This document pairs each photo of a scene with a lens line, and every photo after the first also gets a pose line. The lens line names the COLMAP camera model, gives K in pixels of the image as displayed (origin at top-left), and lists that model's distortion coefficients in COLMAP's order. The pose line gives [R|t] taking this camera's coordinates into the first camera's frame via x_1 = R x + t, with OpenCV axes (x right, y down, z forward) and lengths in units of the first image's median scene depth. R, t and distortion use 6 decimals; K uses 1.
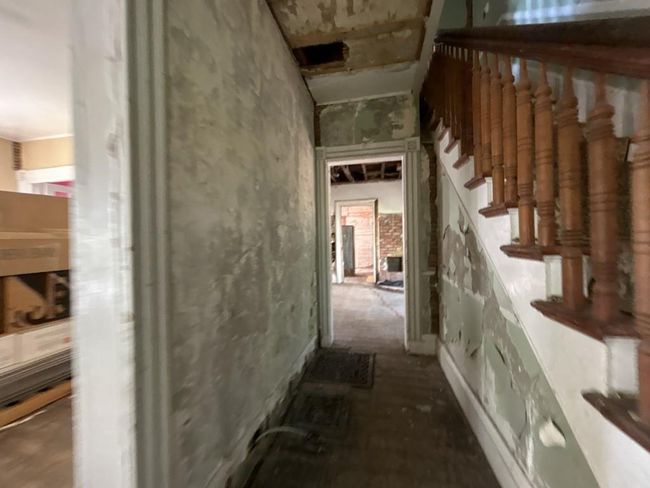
lens RADIAL K [[260.9, 0, 325.0], [0, 260.9, 244.0], [0, 0, 1]] dist [0.000737, -0.000020]
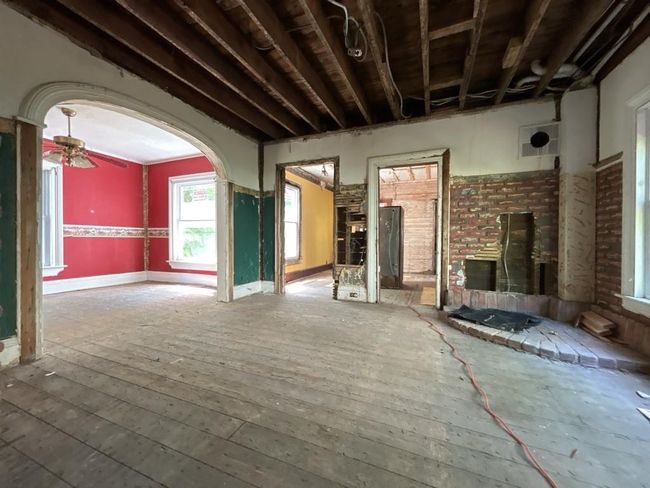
lens RADIAL K [[260.9, 0, 325.0], [0, 260.9, 244.0], [0, 0, 1]] dist [0.000737, -0.000020]
pose [[0.981833, 0.028853, -0.187542, 0.060097], [-0.026884, 0.999554, 0.013039, 0.018075], [0.187834, -0.007760, 0.982170, 0.434650]]
